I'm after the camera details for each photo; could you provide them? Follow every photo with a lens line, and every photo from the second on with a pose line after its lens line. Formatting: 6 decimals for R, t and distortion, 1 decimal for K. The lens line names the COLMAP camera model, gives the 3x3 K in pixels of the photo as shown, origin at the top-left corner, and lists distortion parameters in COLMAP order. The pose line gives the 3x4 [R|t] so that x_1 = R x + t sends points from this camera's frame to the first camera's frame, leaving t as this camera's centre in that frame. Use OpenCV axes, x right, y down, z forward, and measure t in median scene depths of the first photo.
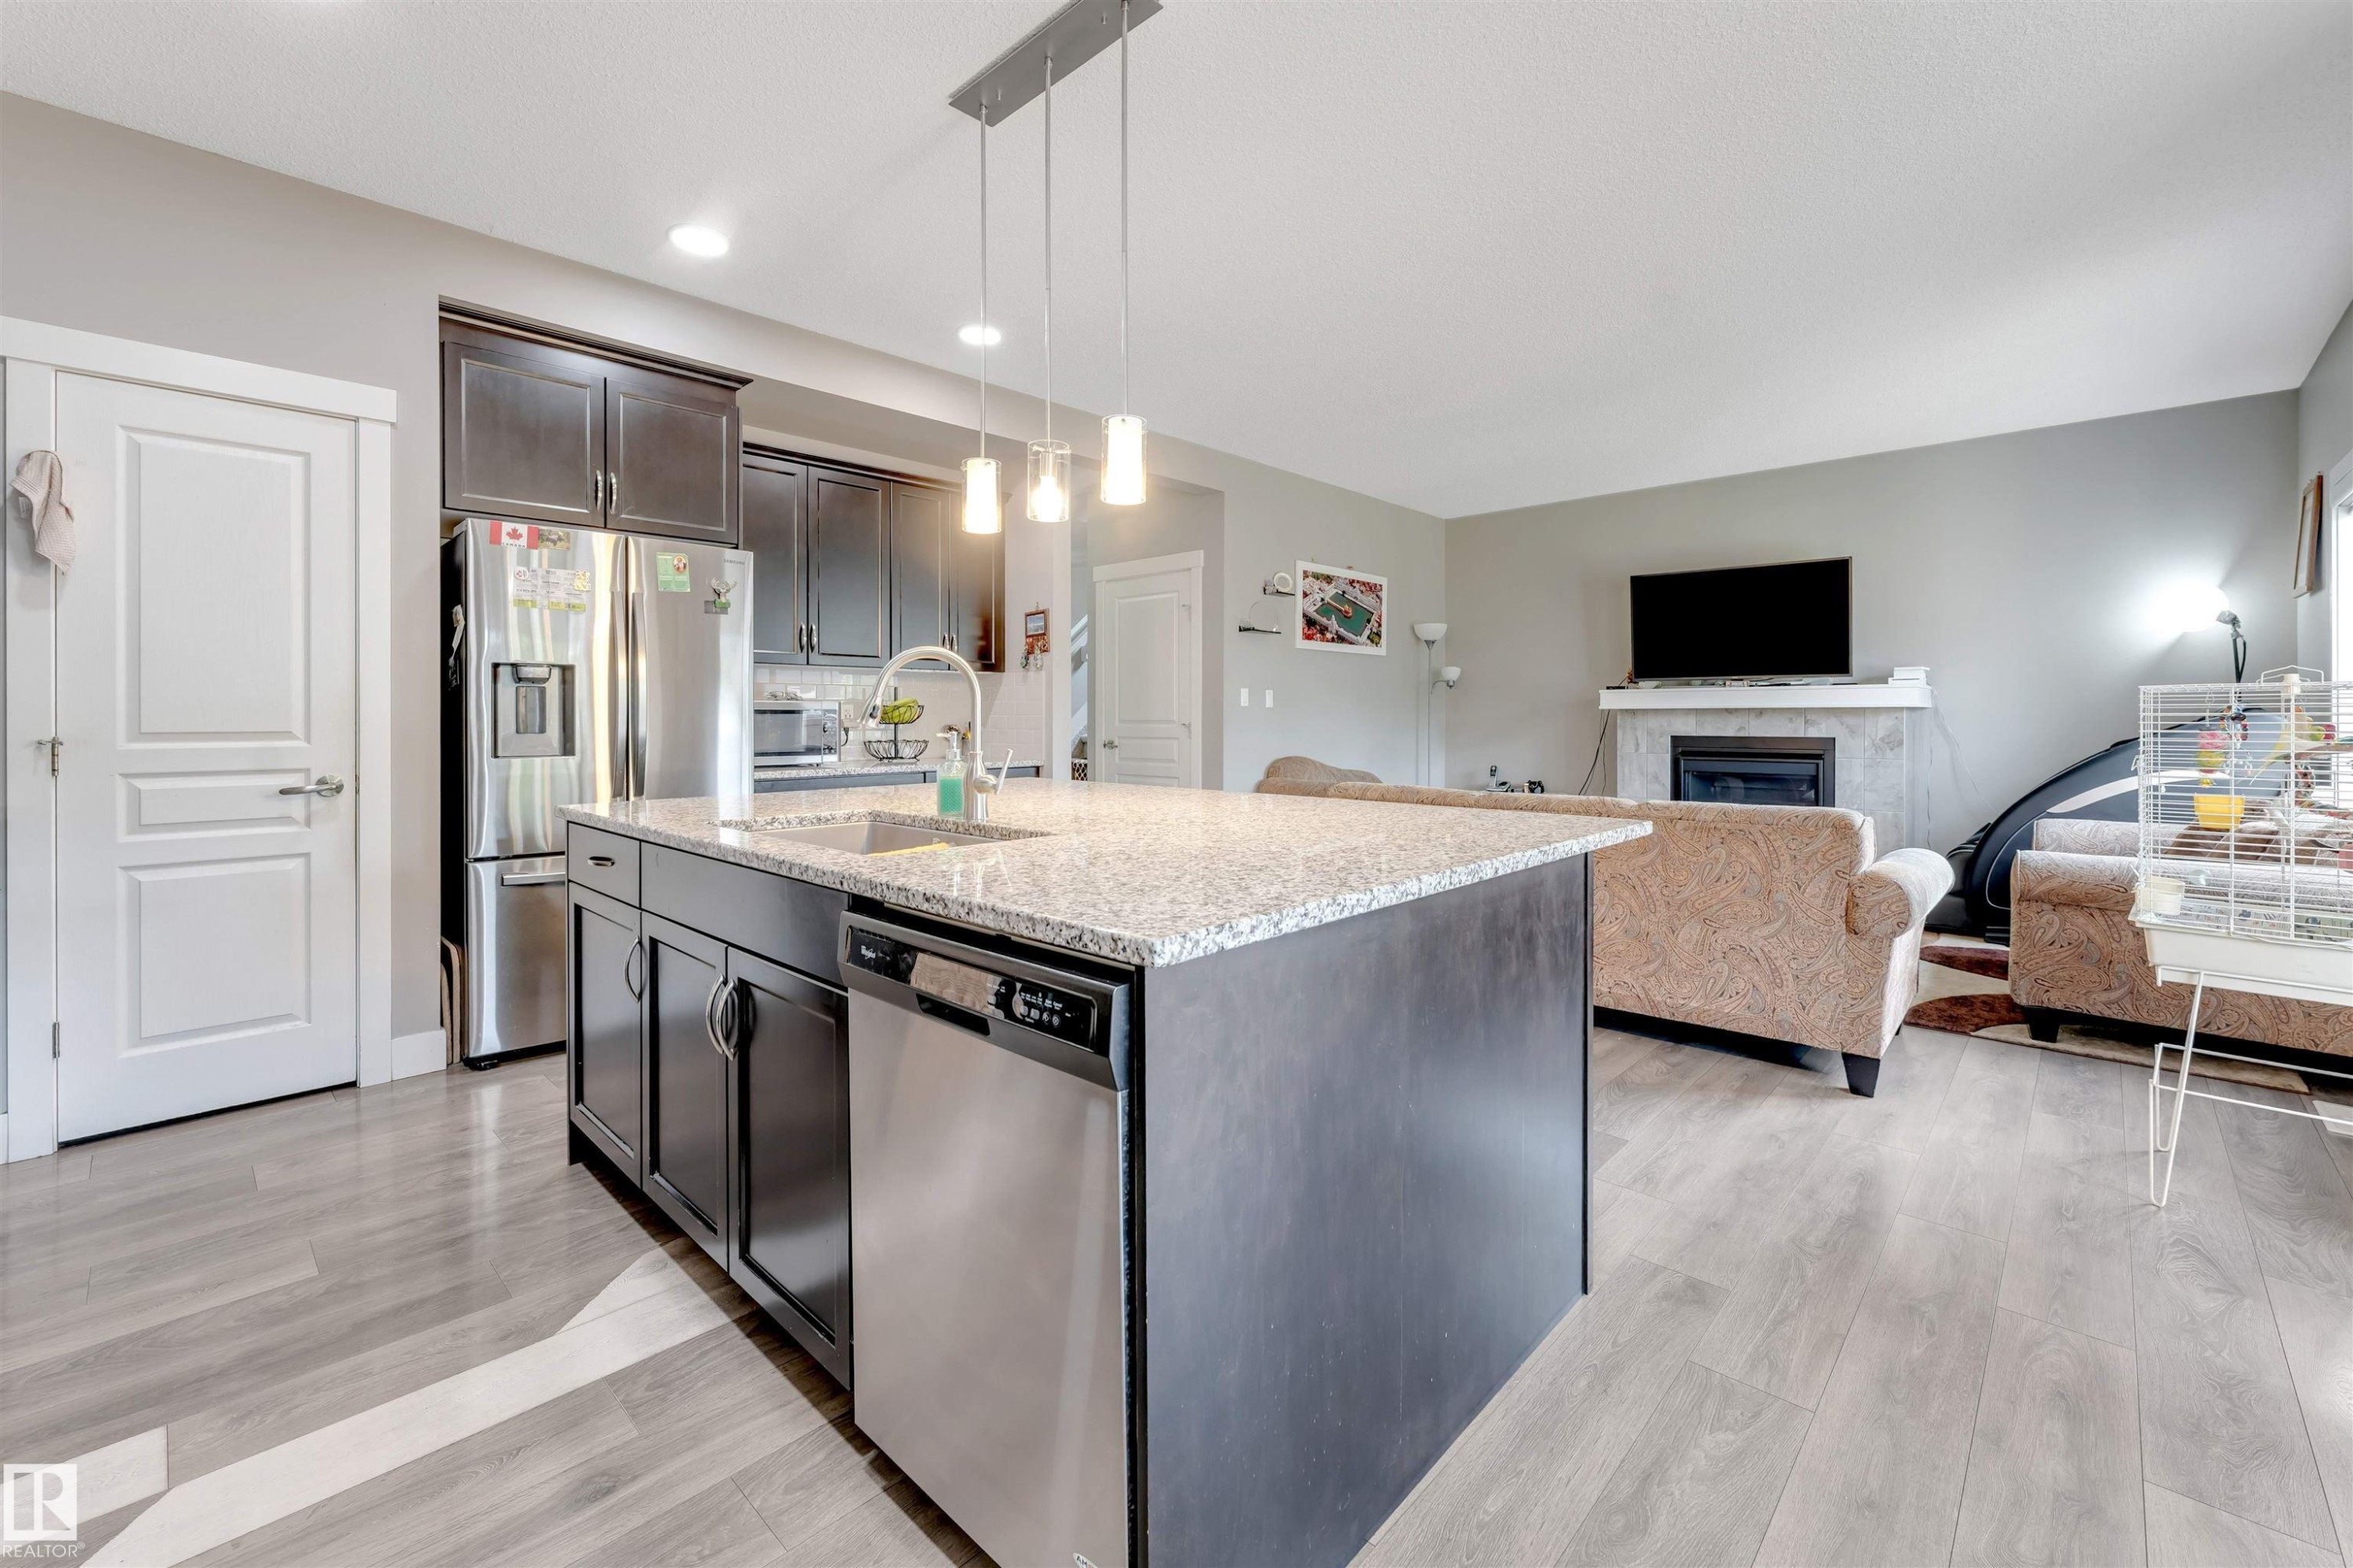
lens RADIAL K [[961.5, 0, 1173.2], [0, 961.5, 727.0], [0, 0, 1]] dist [-0.000240, -0.001033]
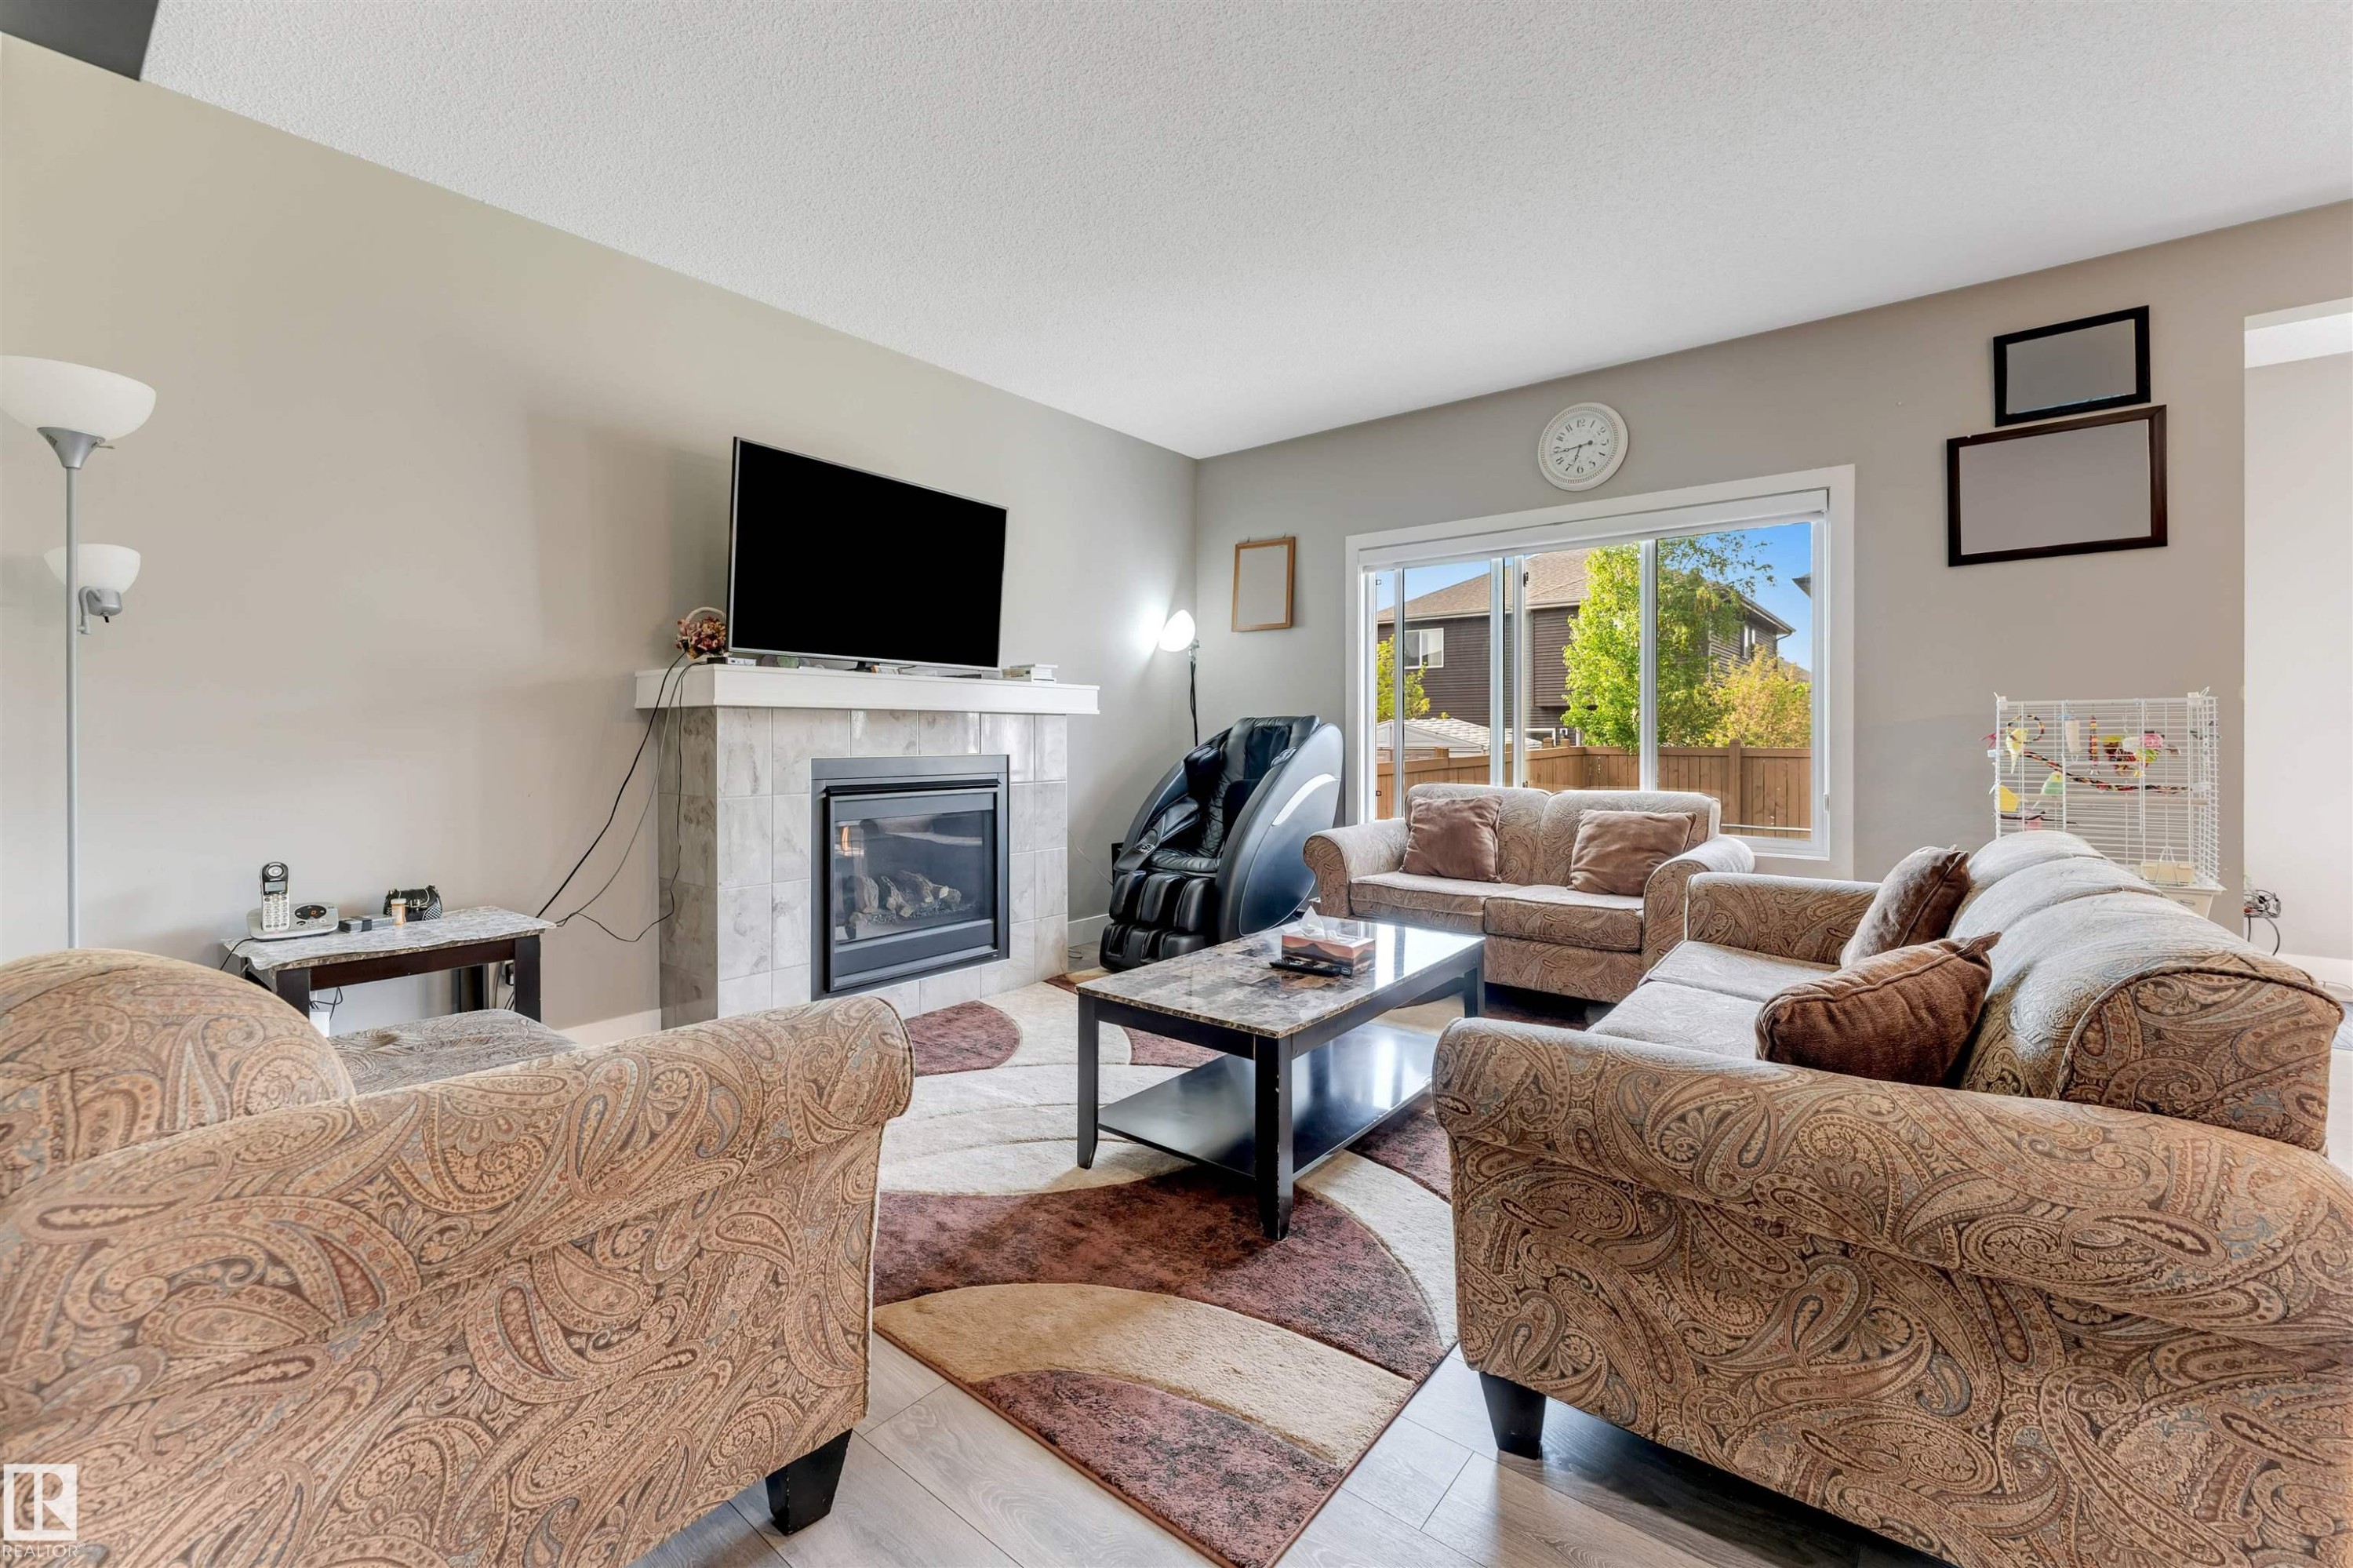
lens RADIAL K [[961.5, 0, 1167.3], [0, 961.5, 725.4], [0, 0, 1]] dist [-0.000240, -0.001033]
pose [[-0.072840, 0.007465, 0.997316, -0.038311], [0.006964, 0.999951, -0.006976, -0.005700], [-0.997319, 0.006437, -0.072889, 1.040609]]
